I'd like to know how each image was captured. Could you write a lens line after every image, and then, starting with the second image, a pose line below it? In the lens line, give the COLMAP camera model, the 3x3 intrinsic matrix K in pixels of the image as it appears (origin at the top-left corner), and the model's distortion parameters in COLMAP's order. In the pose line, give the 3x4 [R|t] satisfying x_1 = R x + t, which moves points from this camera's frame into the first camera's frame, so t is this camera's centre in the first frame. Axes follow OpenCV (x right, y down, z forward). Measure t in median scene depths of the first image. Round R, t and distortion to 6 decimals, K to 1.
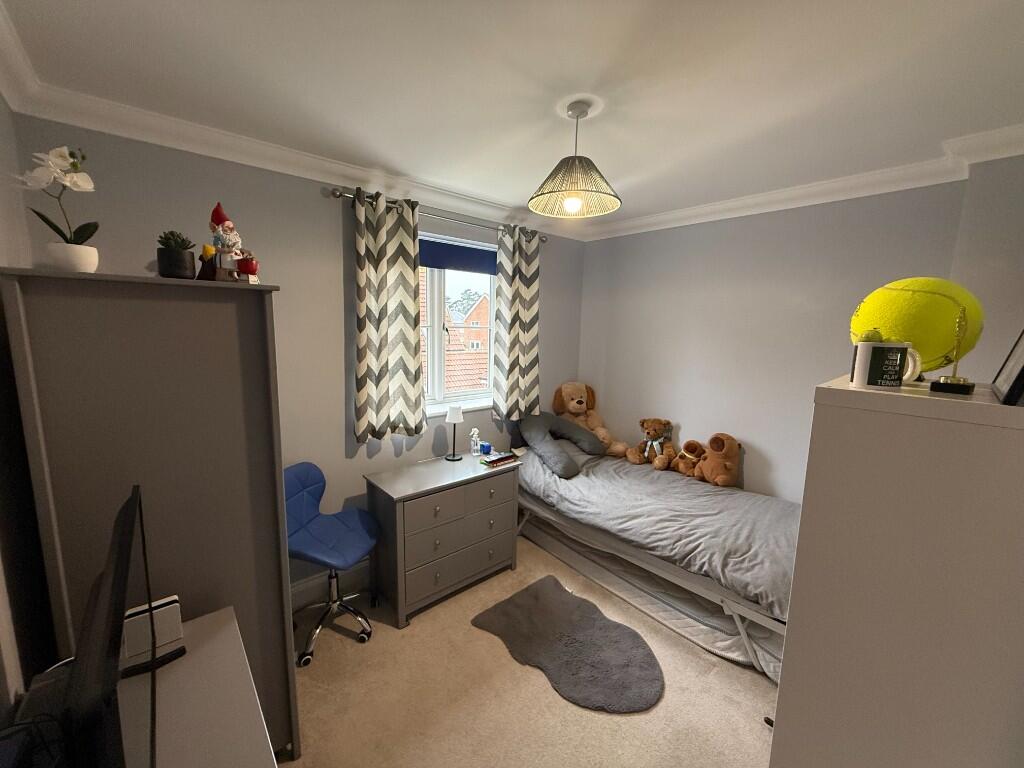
lens RADIAL K [[407.6, 0, 512.0], [0, 407.6, 384.0], [0, 0, 1]] dist [0.001241, 0.000106]
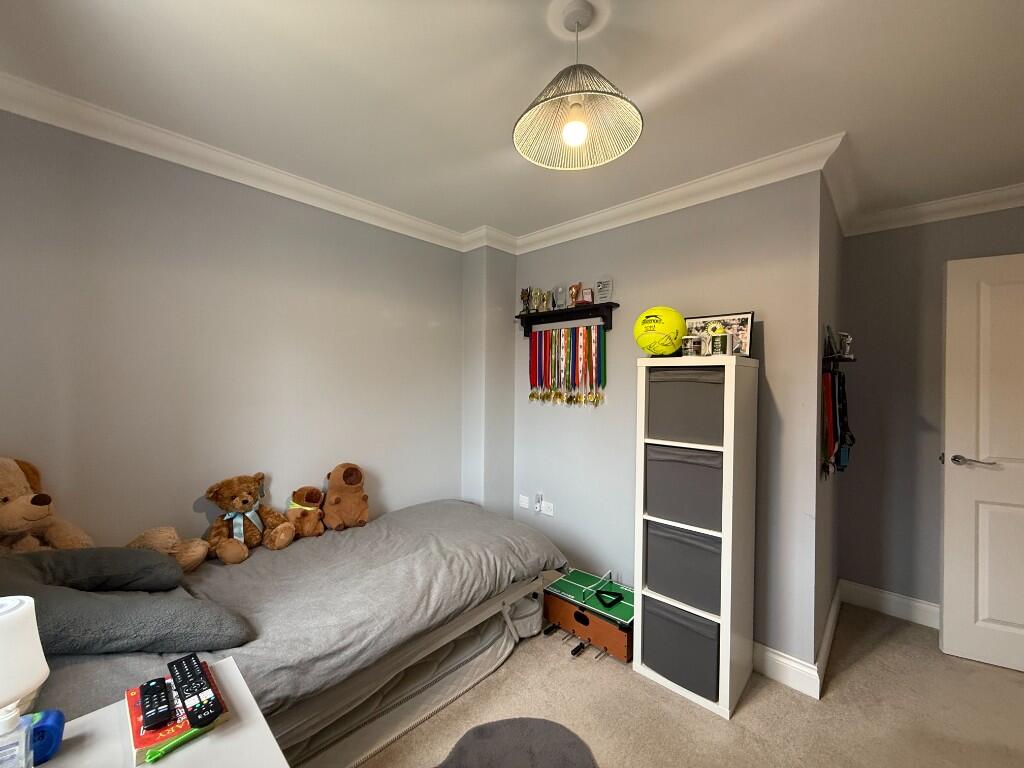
lens RADIAL K [[407.6, 0, 512.0], [0, 407.6, 384.0], [0, 0, 1]] dist [0.001241, 0.000106]
pose [[-0.088961, -0.026062, 0.995694, -0.406408], [0.134157, 0.990235, 0.037905, -0.029164], [-0.986959, 0.136951, -0.084596, 0.872399]]
